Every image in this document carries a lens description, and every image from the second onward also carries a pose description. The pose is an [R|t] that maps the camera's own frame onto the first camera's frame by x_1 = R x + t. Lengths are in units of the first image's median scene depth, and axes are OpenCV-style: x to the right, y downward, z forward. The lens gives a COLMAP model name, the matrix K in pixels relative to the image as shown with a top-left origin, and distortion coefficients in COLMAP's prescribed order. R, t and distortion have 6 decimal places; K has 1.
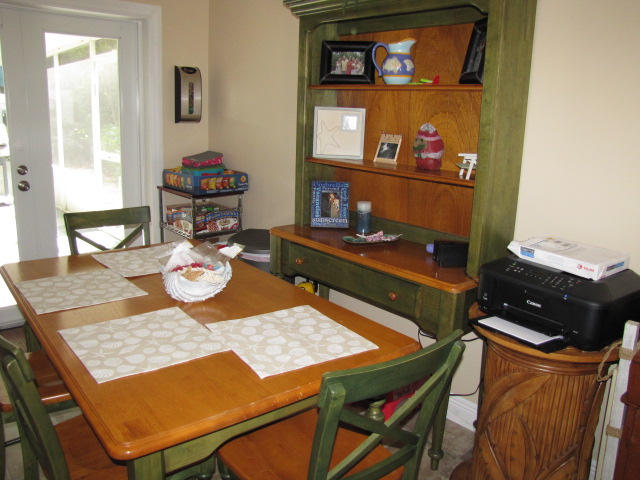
lens RADIAL K [[545.0, 0, 317.9], [0, 545.0, 235.1], [0, 0, 1]] dist [-0.182637, 0.165192]
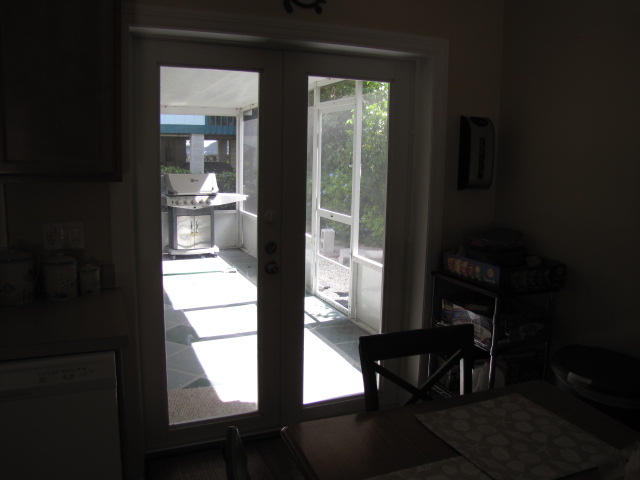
lens RADIAL K [[545.0, 0, 318.8], [0, 545.0, 235.6], [0, 0, 1]] dist [-0.182637, 0.165192]
pose [[0.952011, 0.033449, -0.304232, -0.316056], [-0.057374, 0.995893, -0.070041, -0.113445], [0.300639, 0.084135, 0.950020, 0.308303]]
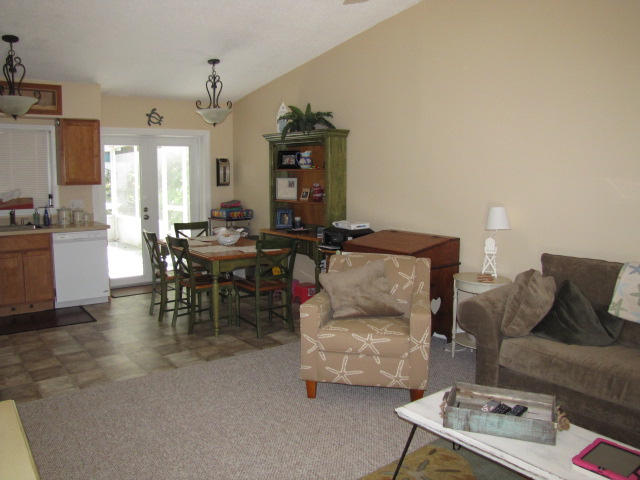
lens RADIAL K [[545.0, 0, 315.5], [0, 545.0, 240.1], [0, 0, 1]] dist [-0.182637, 0.165192]
pose [[0.998052, -0.025202, -0.057075, 0.308030], [0.019291, 0.994613, -0.101851, 0.295837], [0.059335, 0.100552, 0.993161, -1.404274]]
